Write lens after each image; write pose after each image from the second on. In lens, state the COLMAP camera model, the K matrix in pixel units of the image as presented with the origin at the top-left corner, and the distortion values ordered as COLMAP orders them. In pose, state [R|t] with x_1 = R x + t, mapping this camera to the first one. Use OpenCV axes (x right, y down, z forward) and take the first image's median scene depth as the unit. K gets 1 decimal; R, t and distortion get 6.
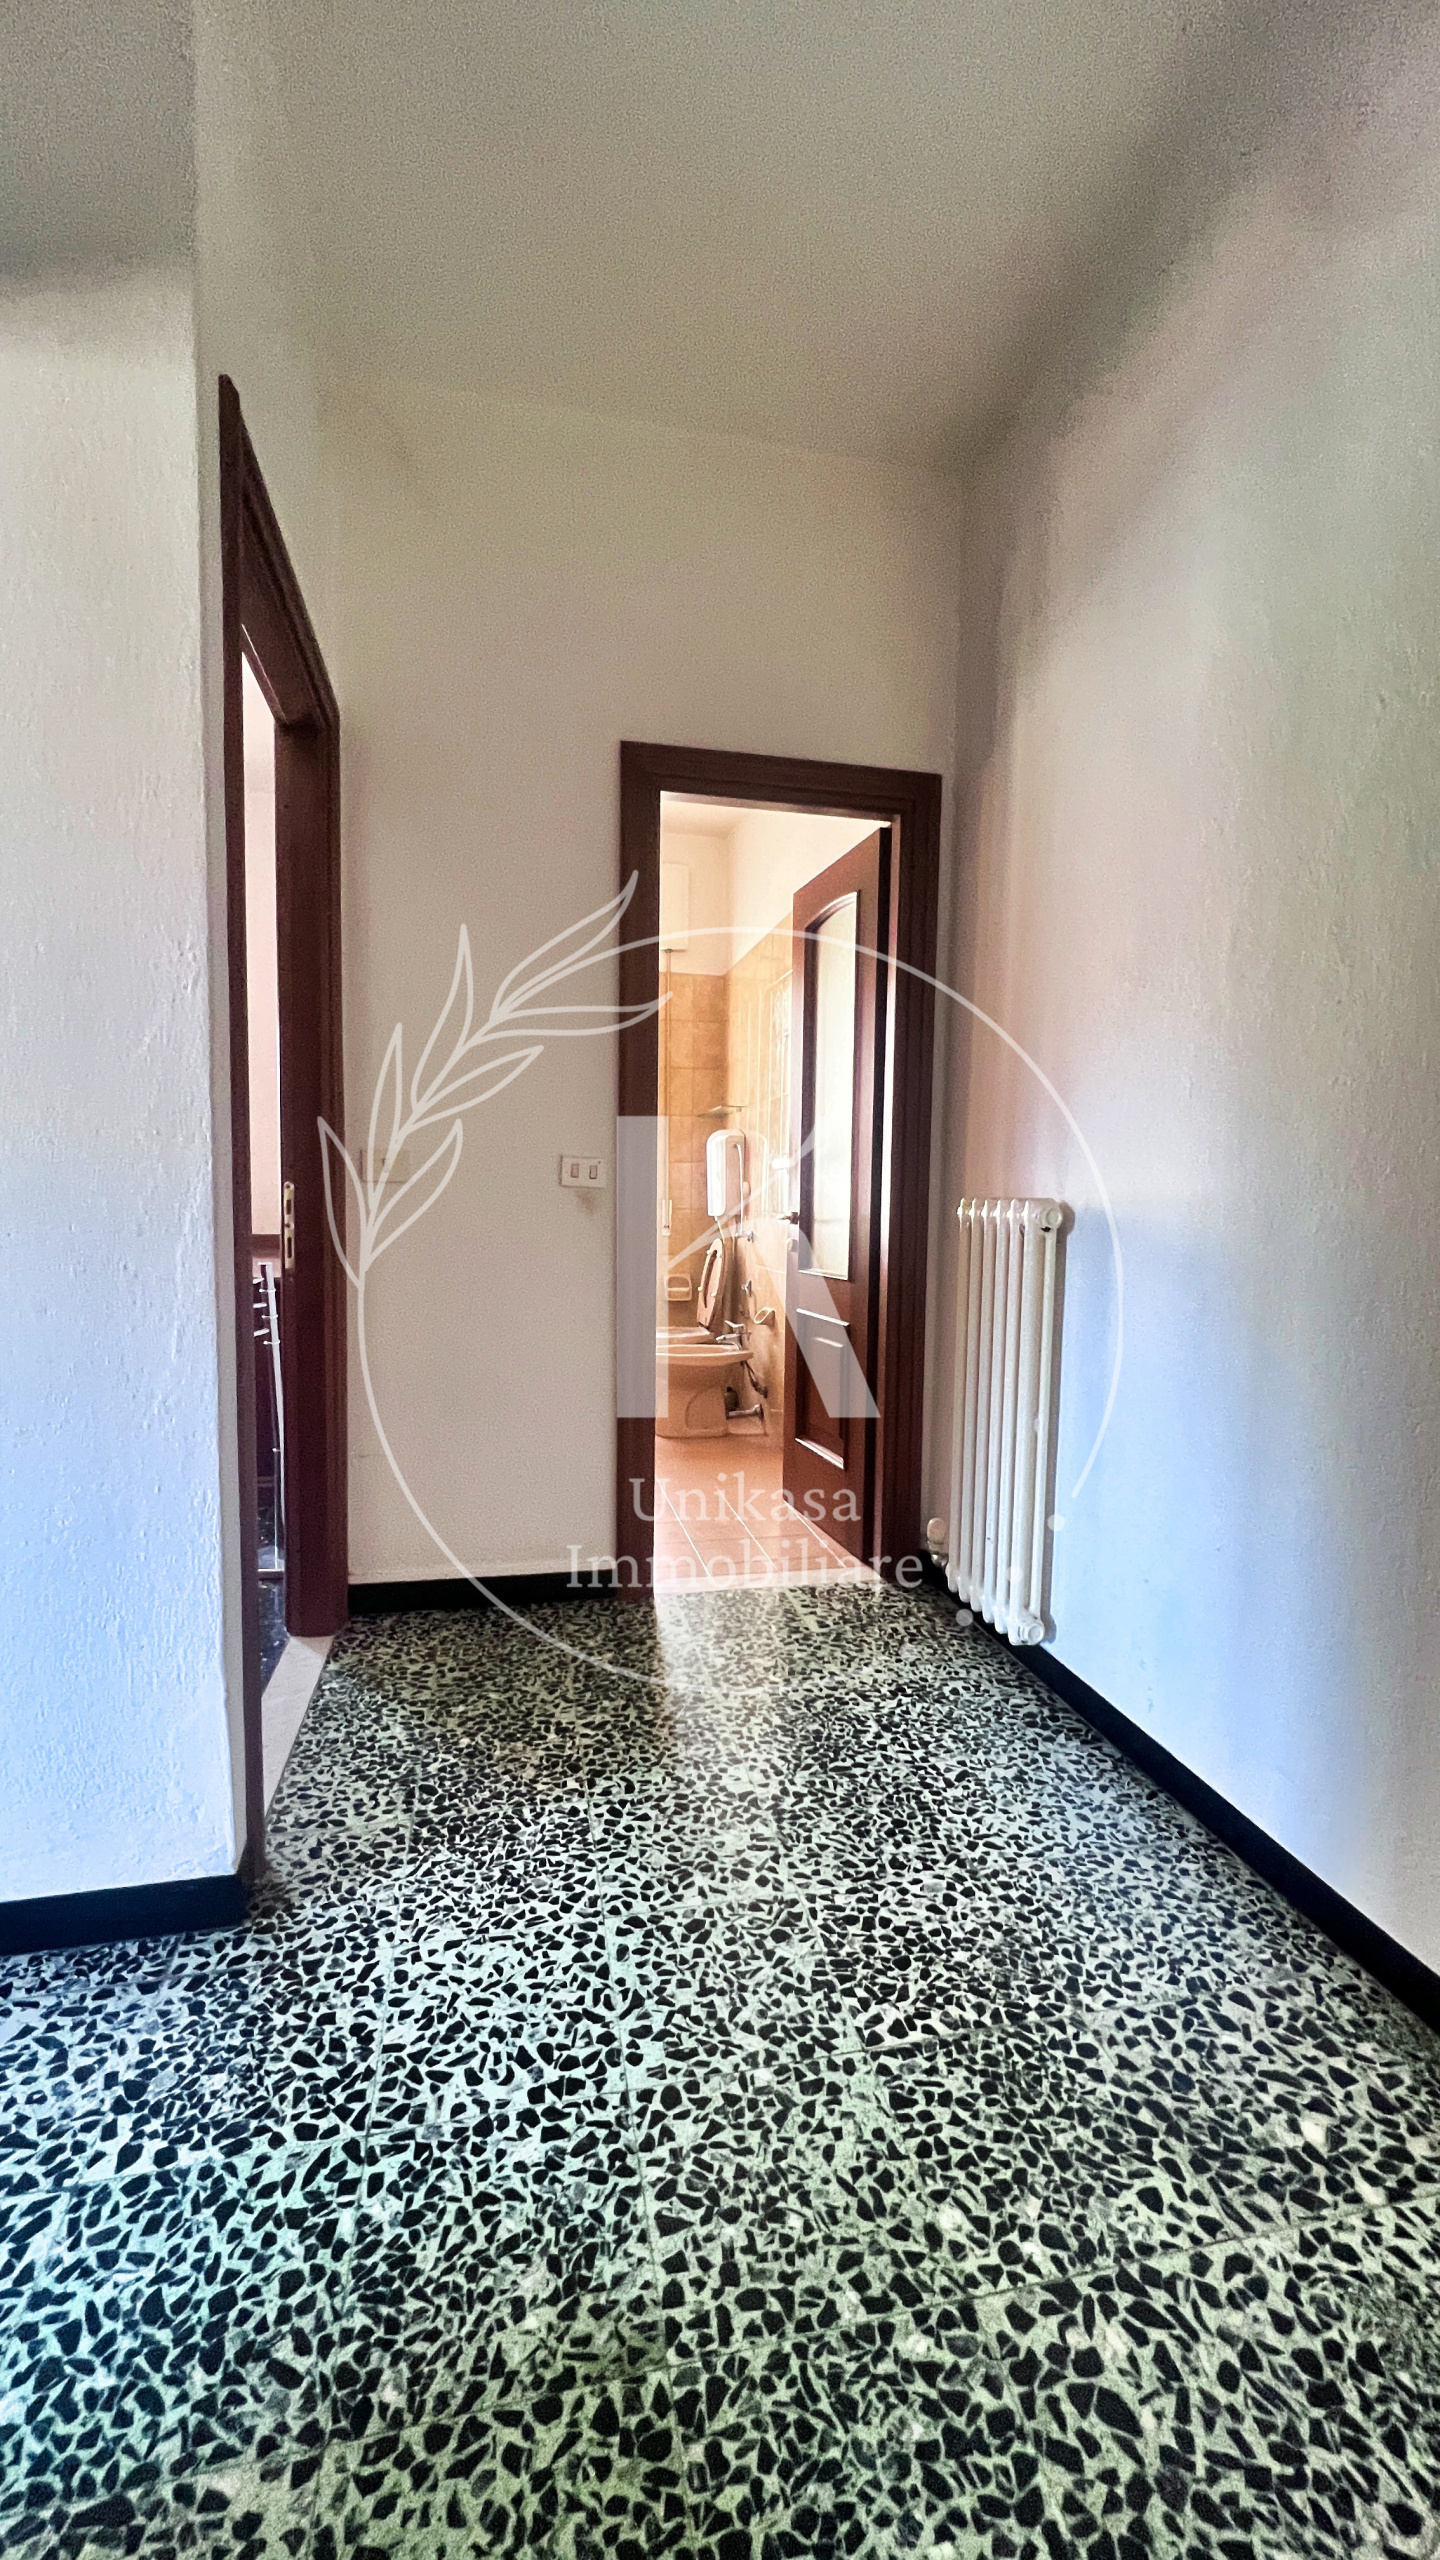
lens RADIAL K [[993.9, 0, 720.3], [0, 993.9, 1277.0], [0, 0, 1]] dist [-0.000133, 0.000000]
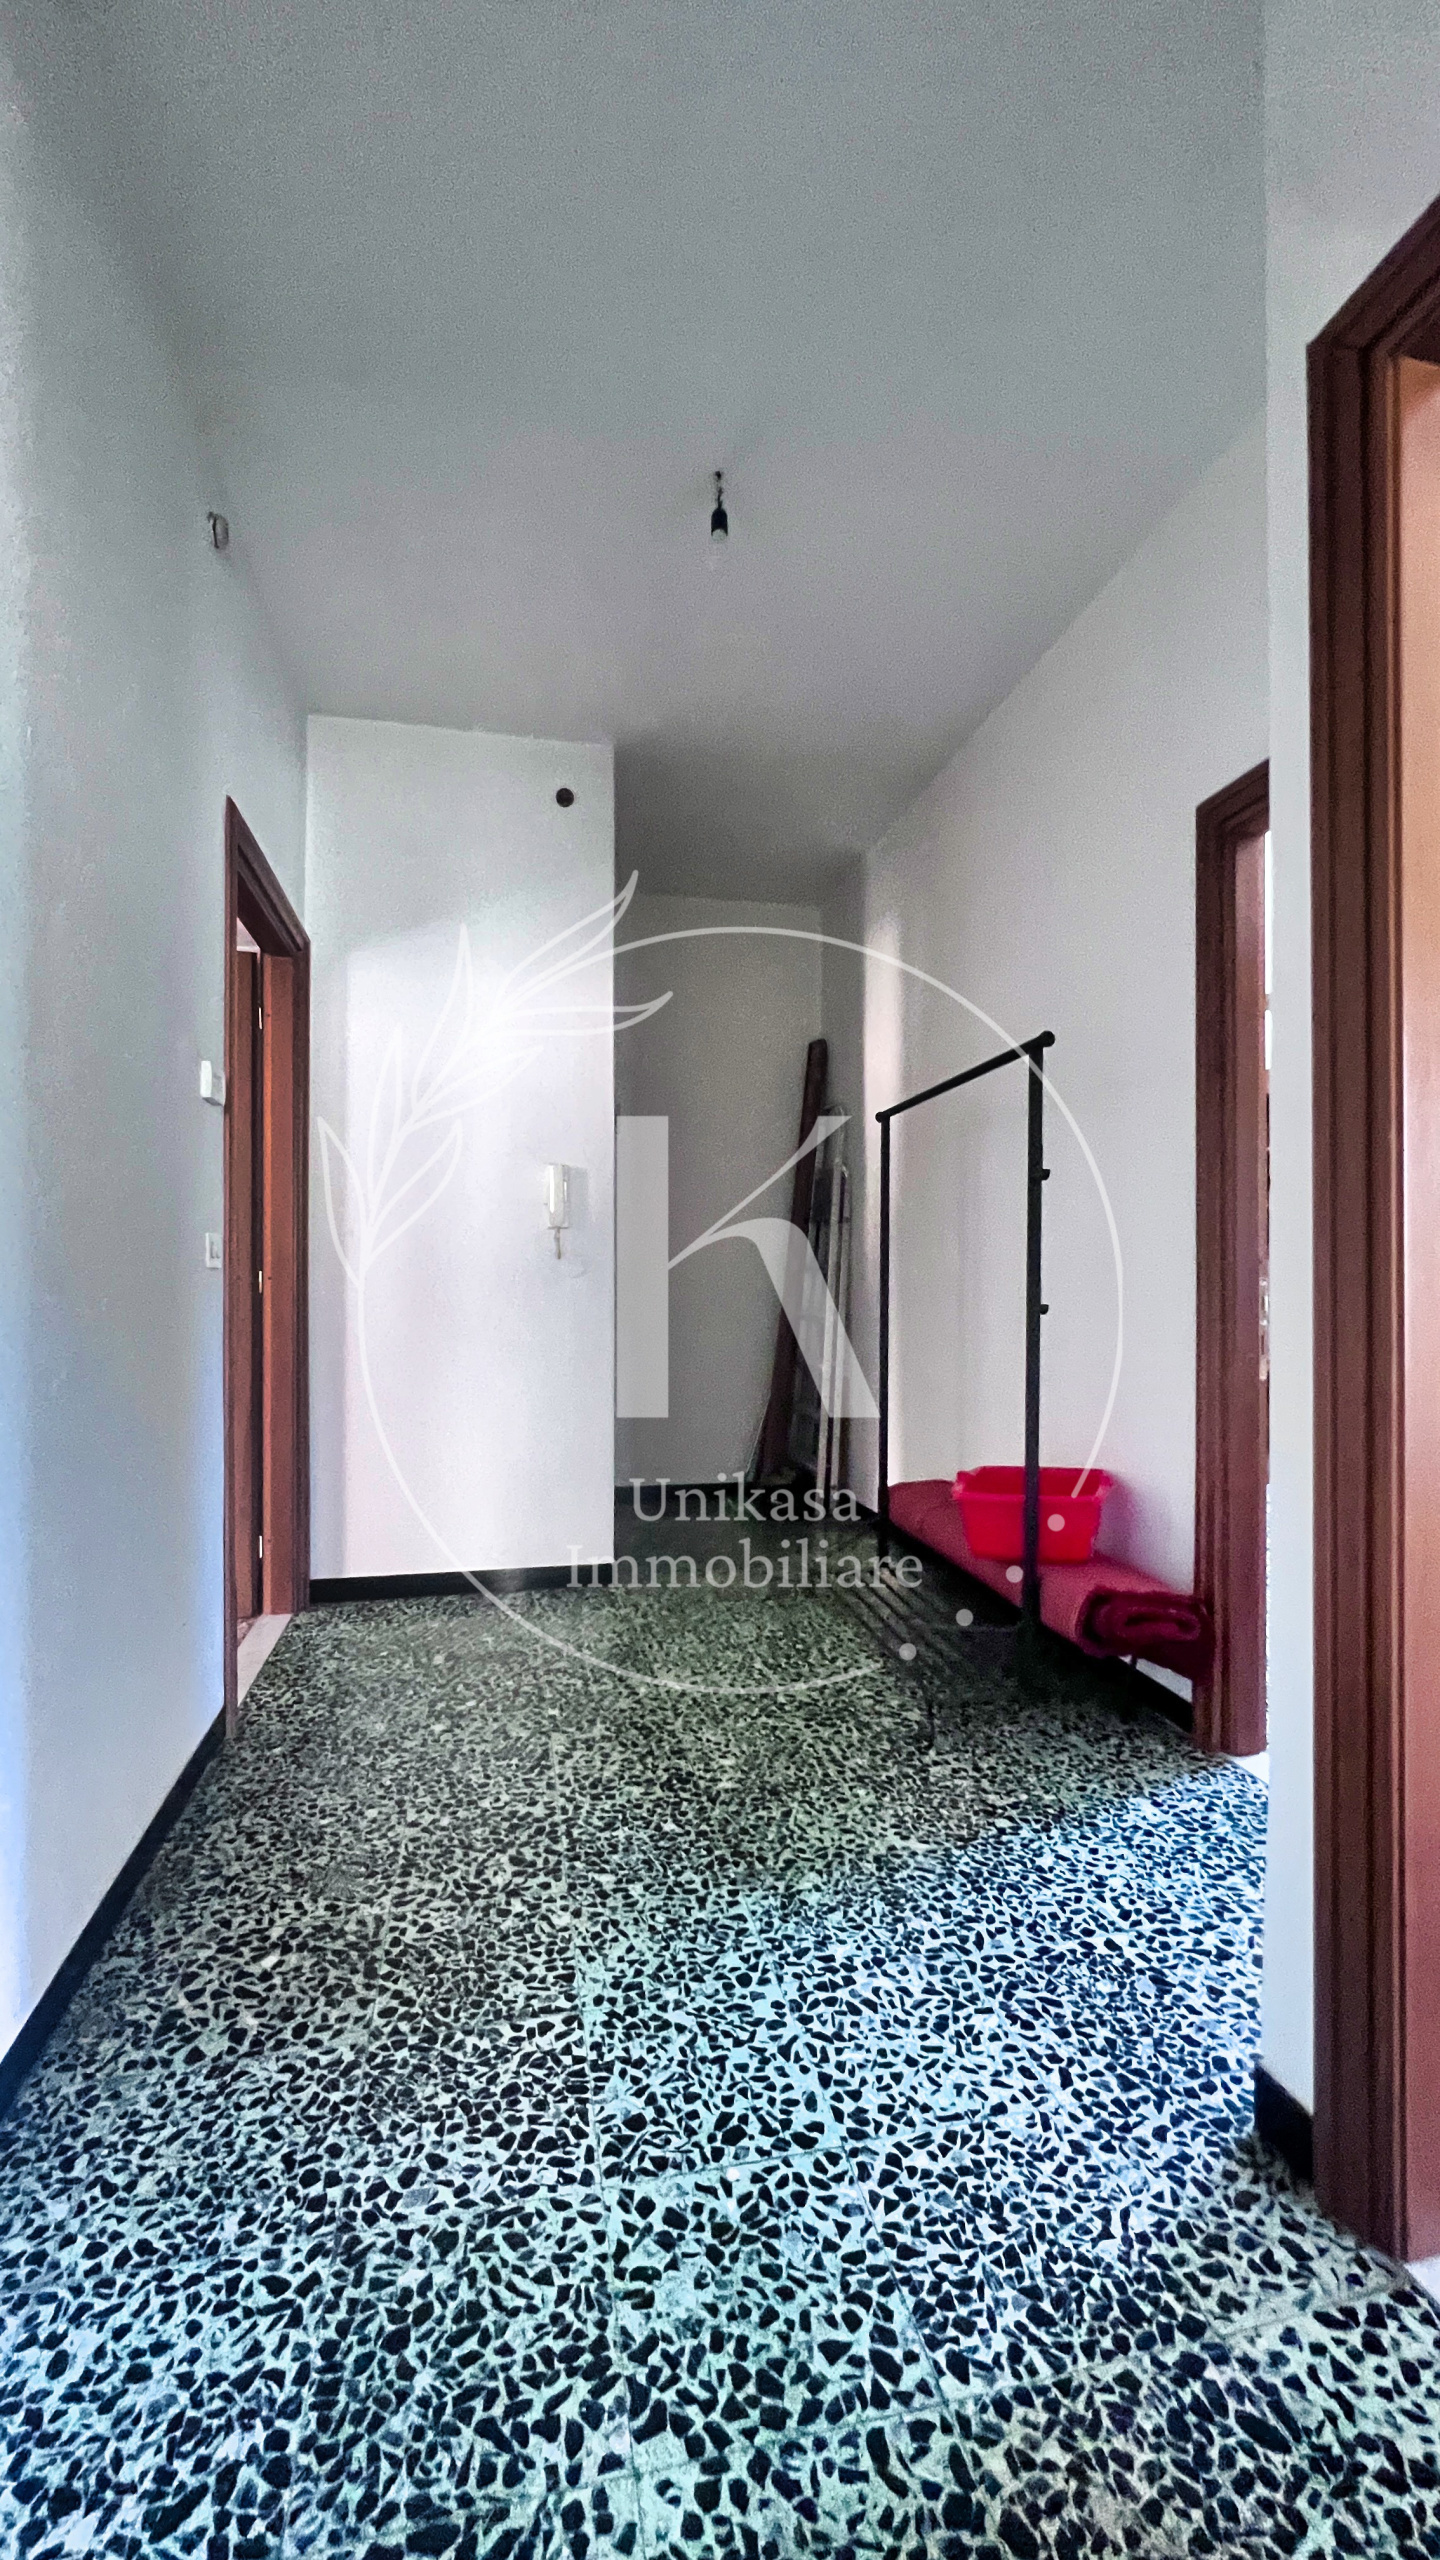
lens RADIAL K [[993.9, 0, 720.0], [0, 993.9, 1280.6], [0, 0, 1]] dist [-0.000133, 0.000000]
pose [[-0.999813, -0.018870, -0.004258, 0.003856], [-0.019147, 0.996712, 0.078733, -0.157354], [0.002758, 0.078799, -0.996887, 1.950617]]
